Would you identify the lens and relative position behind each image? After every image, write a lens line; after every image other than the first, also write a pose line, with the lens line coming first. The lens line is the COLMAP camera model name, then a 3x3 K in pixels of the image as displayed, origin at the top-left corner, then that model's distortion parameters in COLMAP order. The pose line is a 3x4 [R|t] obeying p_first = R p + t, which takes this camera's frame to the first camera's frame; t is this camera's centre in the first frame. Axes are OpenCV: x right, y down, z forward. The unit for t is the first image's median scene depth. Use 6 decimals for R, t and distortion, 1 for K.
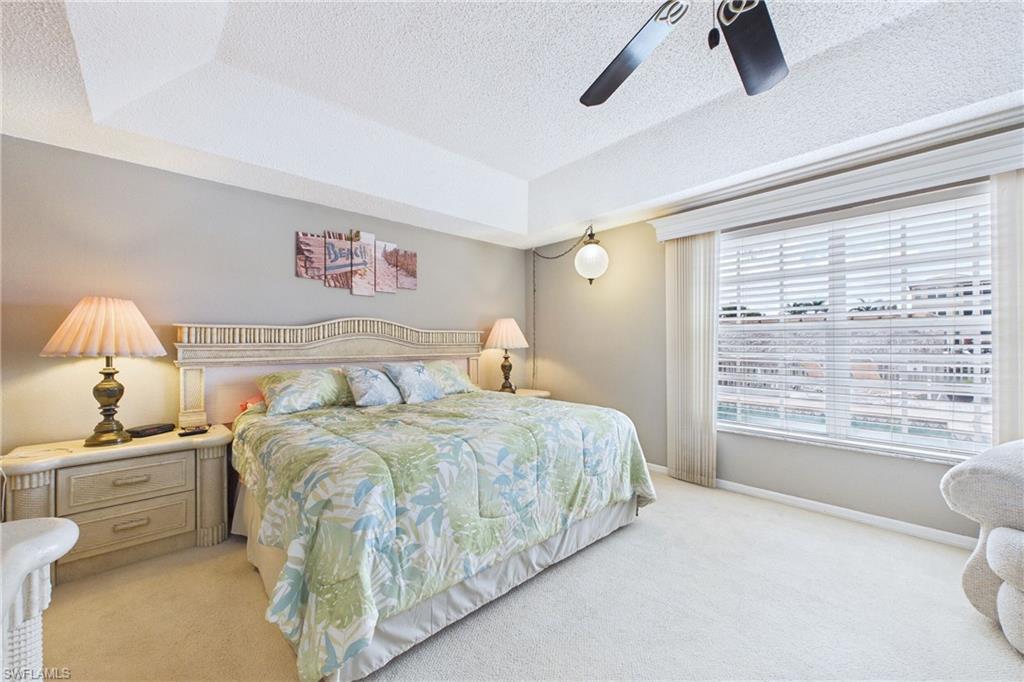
lens RADIAL K [[392.2, 0, 512.0], [0, 392.2, 348.0], [0, 0, 1]] dist [0.000935, 0.000248]
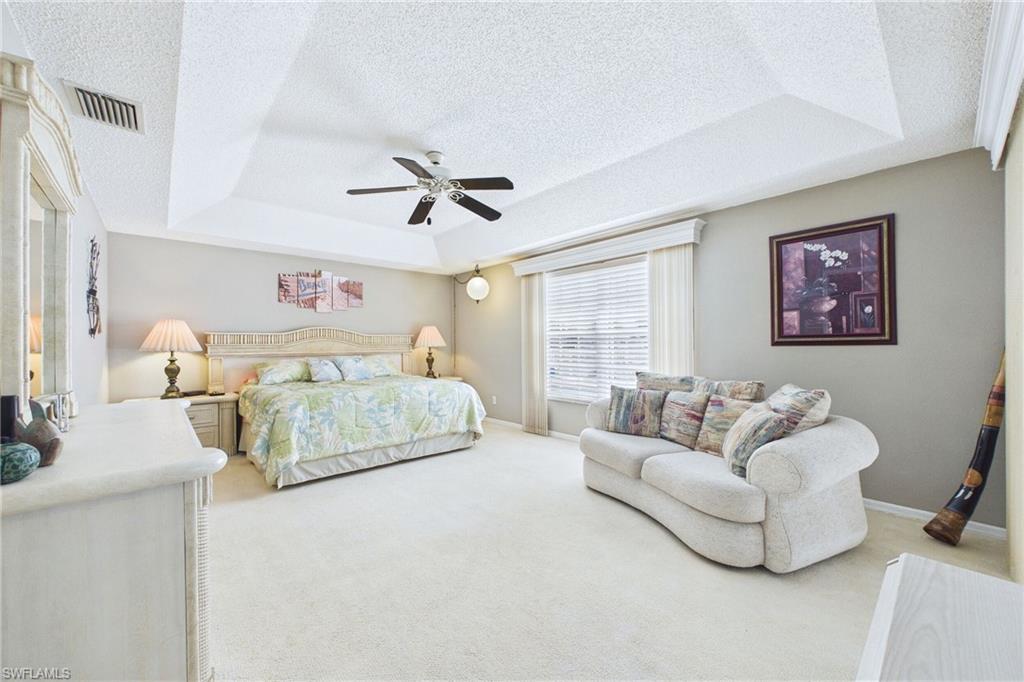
lens RADIAL K [[392.2, 0, 512.0], [0, 392.2, 348.0], [0, 0, 1]] dist [0.000935, 0.000248]
pose [[0.999895, -0.002341, -0.014309, 0.524236], [0.002341, 0.999997, -0.000062, 0.009287], [0.014309, 0.000028, 0.999898, -0.724060]]
